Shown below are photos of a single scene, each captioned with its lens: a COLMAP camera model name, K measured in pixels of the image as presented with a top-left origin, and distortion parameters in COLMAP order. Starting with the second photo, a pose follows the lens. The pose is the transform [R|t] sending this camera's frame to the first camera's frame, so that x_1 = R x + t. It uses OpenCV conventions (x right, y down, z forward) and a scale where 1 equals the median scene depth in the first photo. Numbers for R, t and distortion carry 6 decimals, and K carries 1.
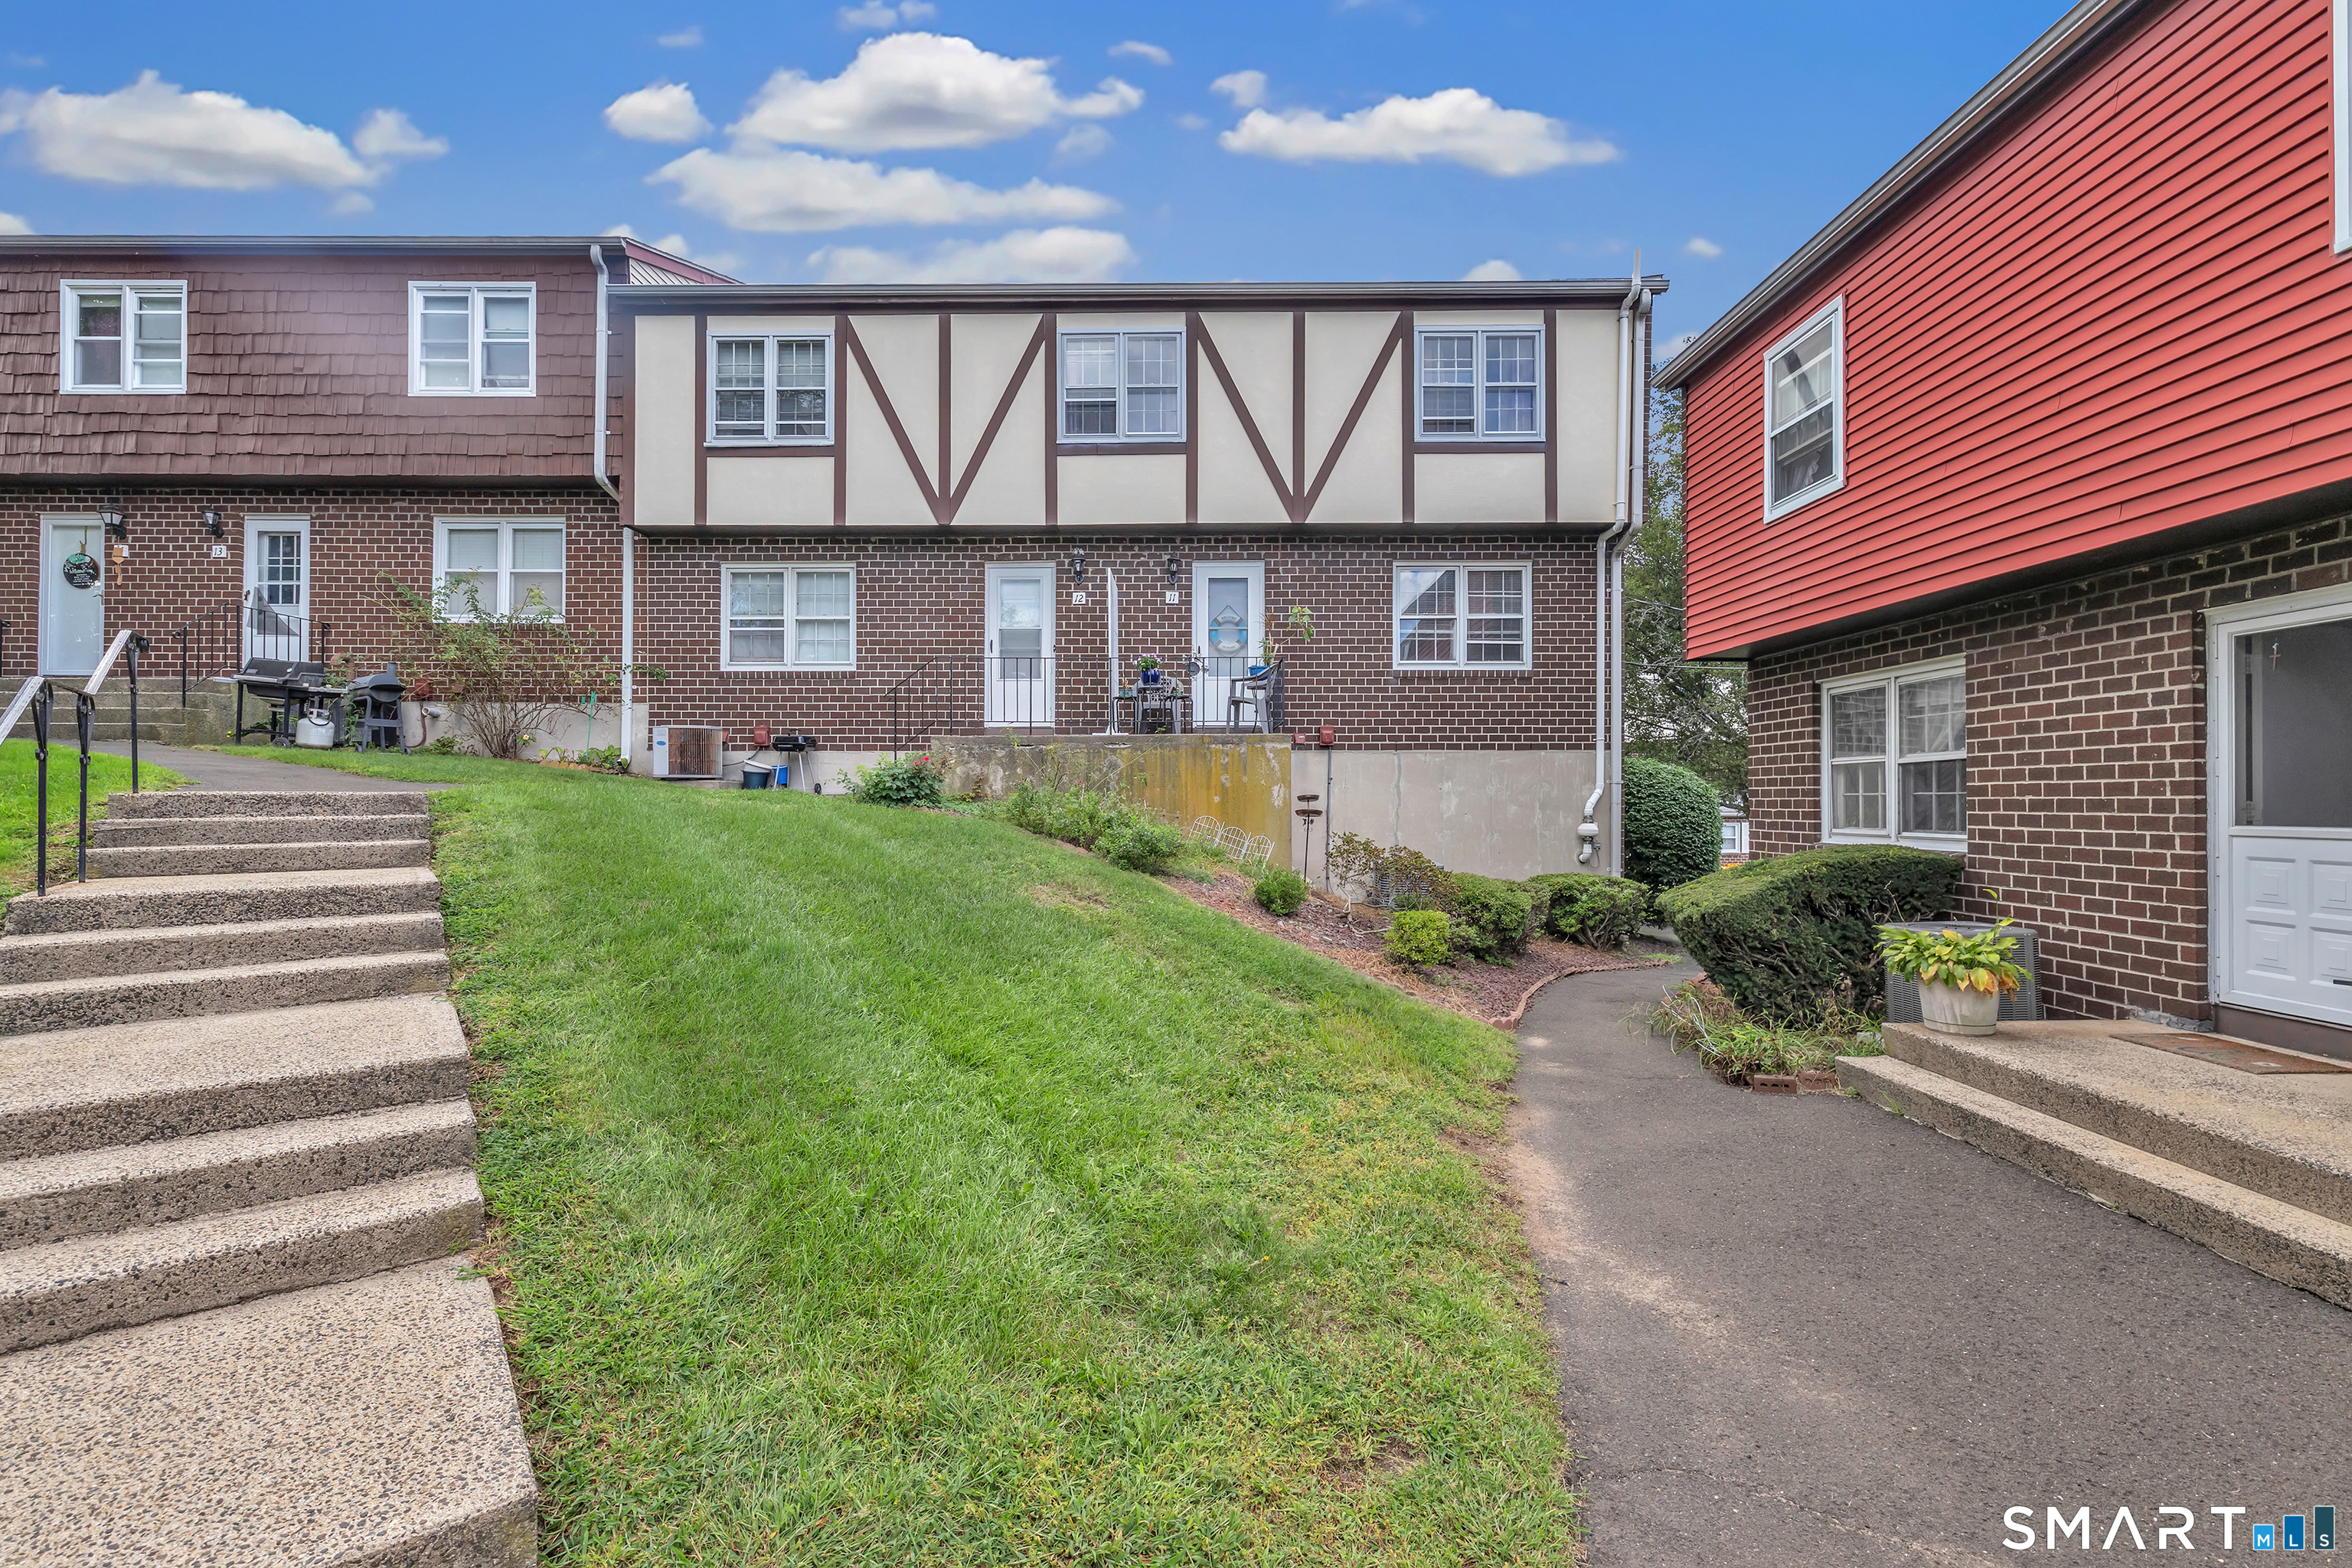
lens RADIAL K [[1075.7, 0, 1186.0], [0, 1075.7, 786.5], [0, 0, 1]] dist [-0.000668, -0.000295]
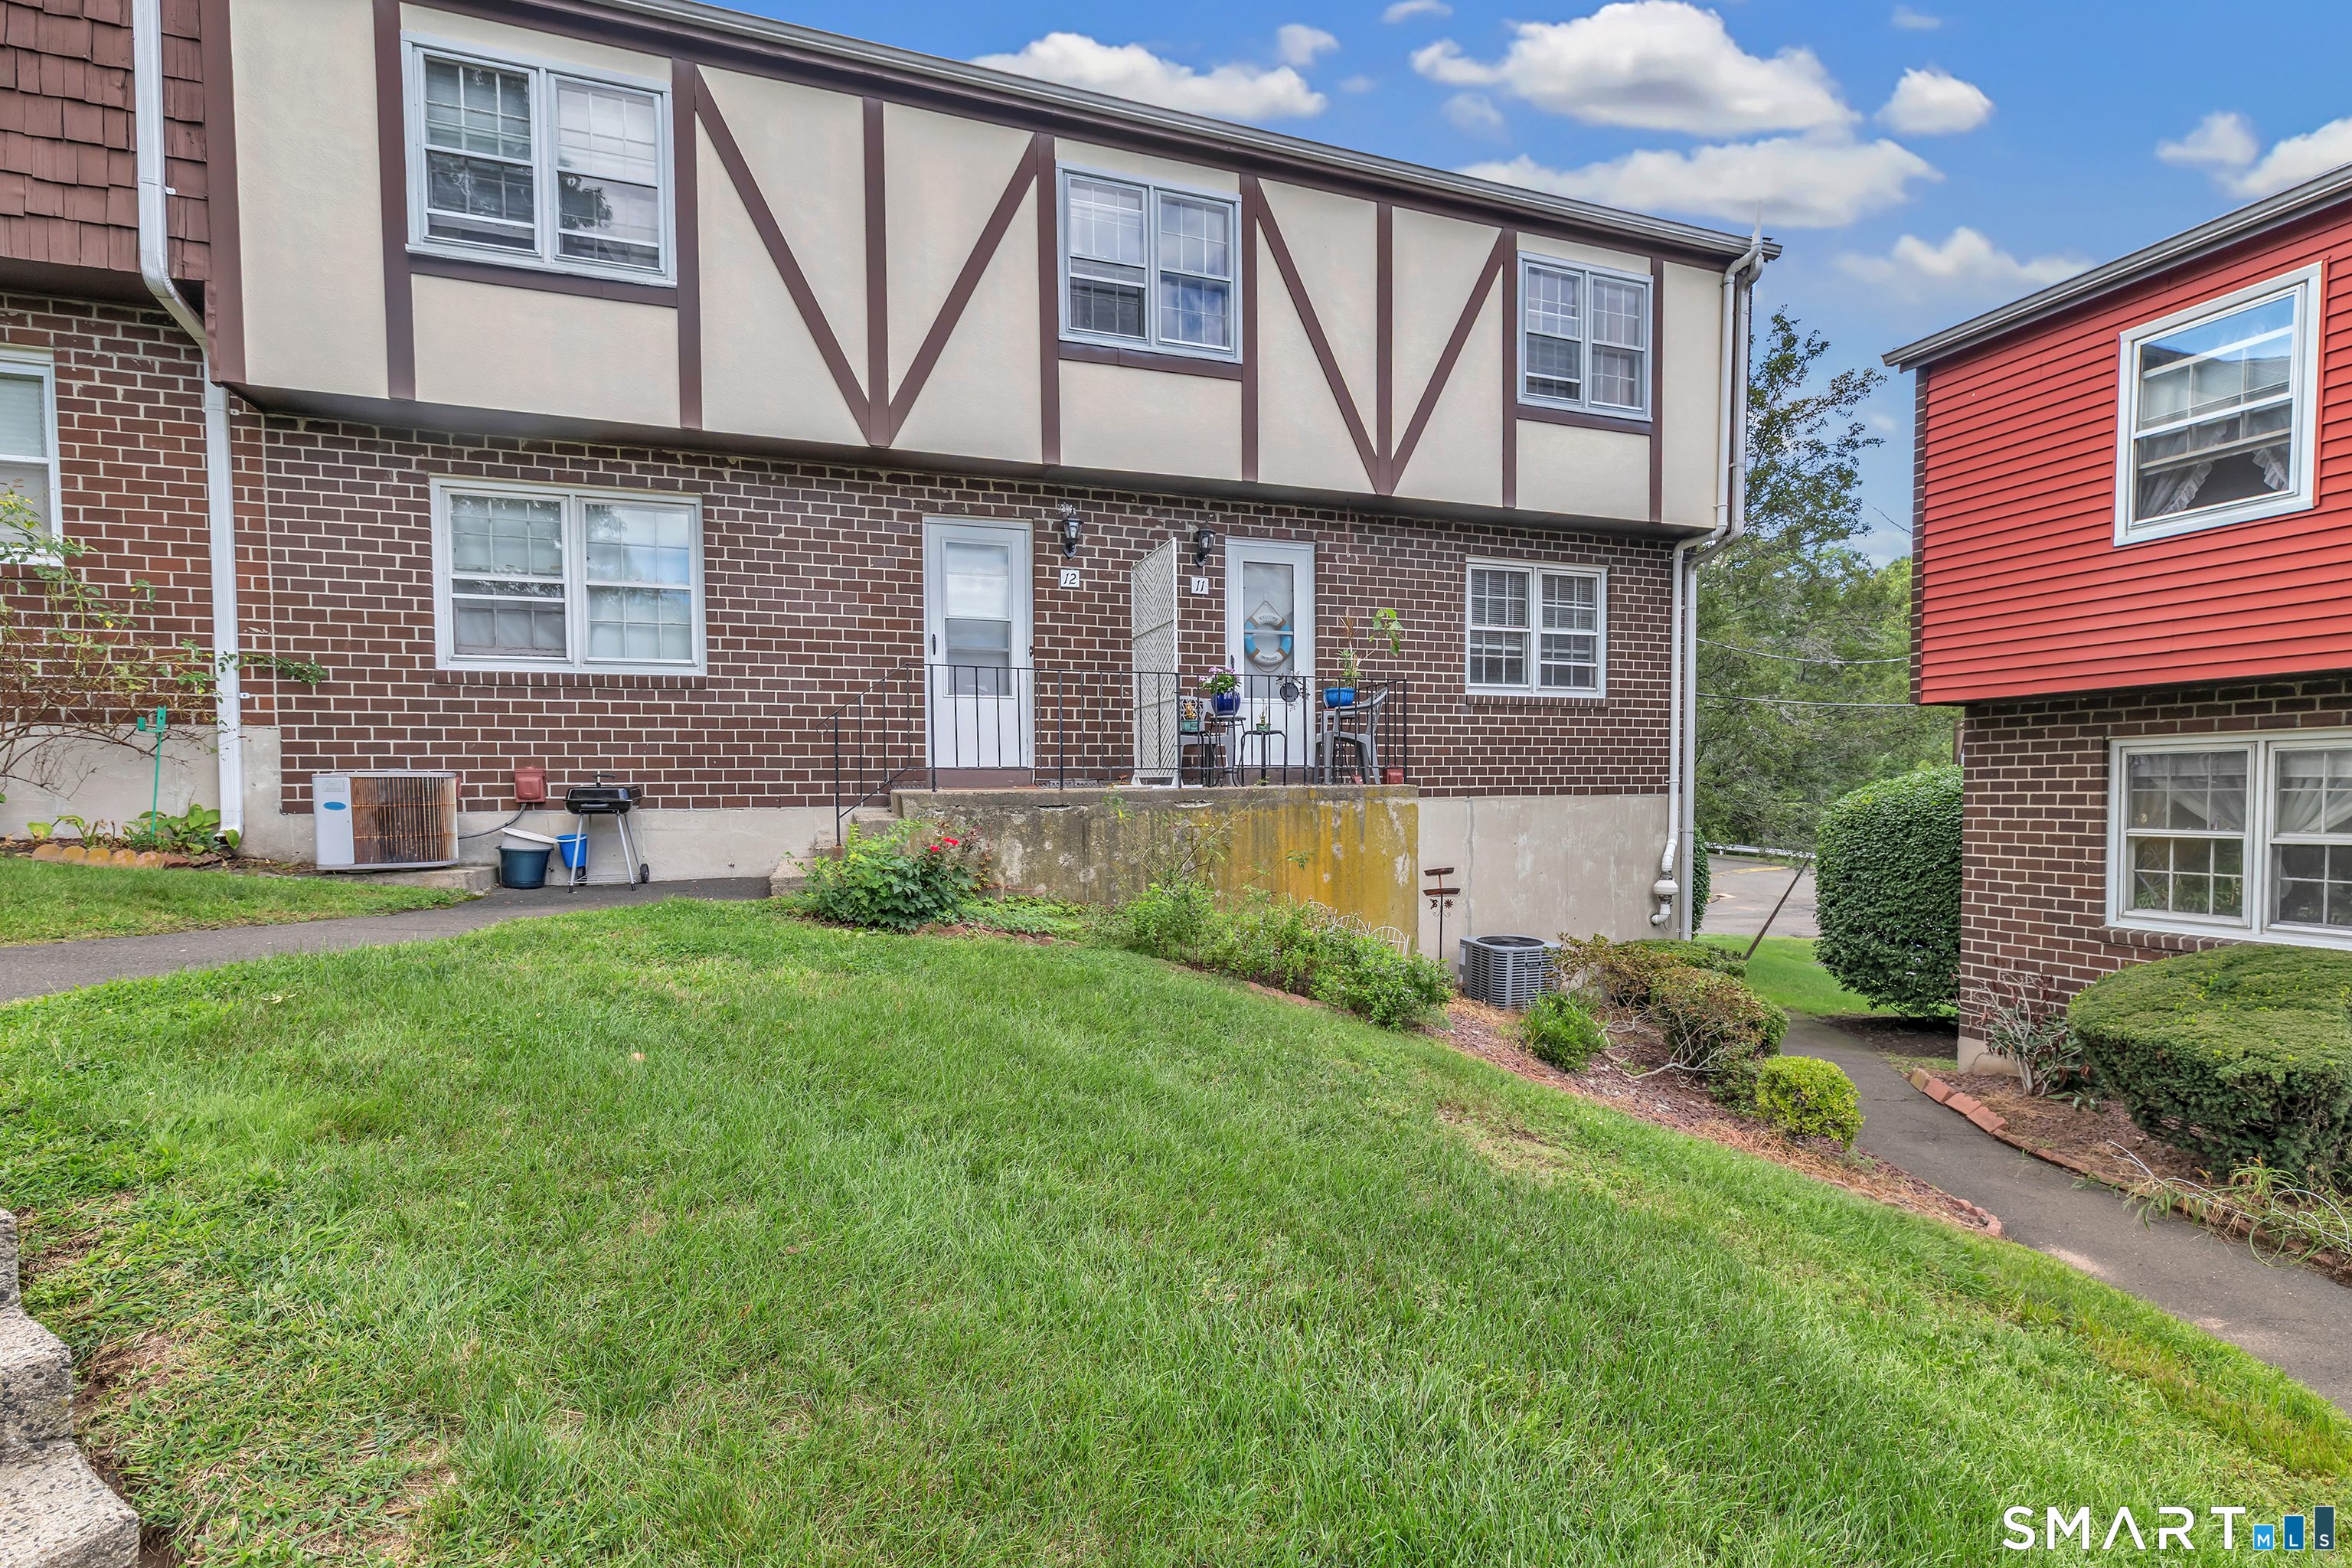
lens RADIAL K [[1051.5, 0, 1182.7], [0, 1051.5, 818.9], [0, 0, 1]] dist [-0.001294, 0.000475]
pose [[0.928493, -0.023739, 0.370591, -0.288558], [0.006188, 0.998805, 0.048479, -0.056070], [-0.371299, -0.042719, 0.927530, 0.356510]]
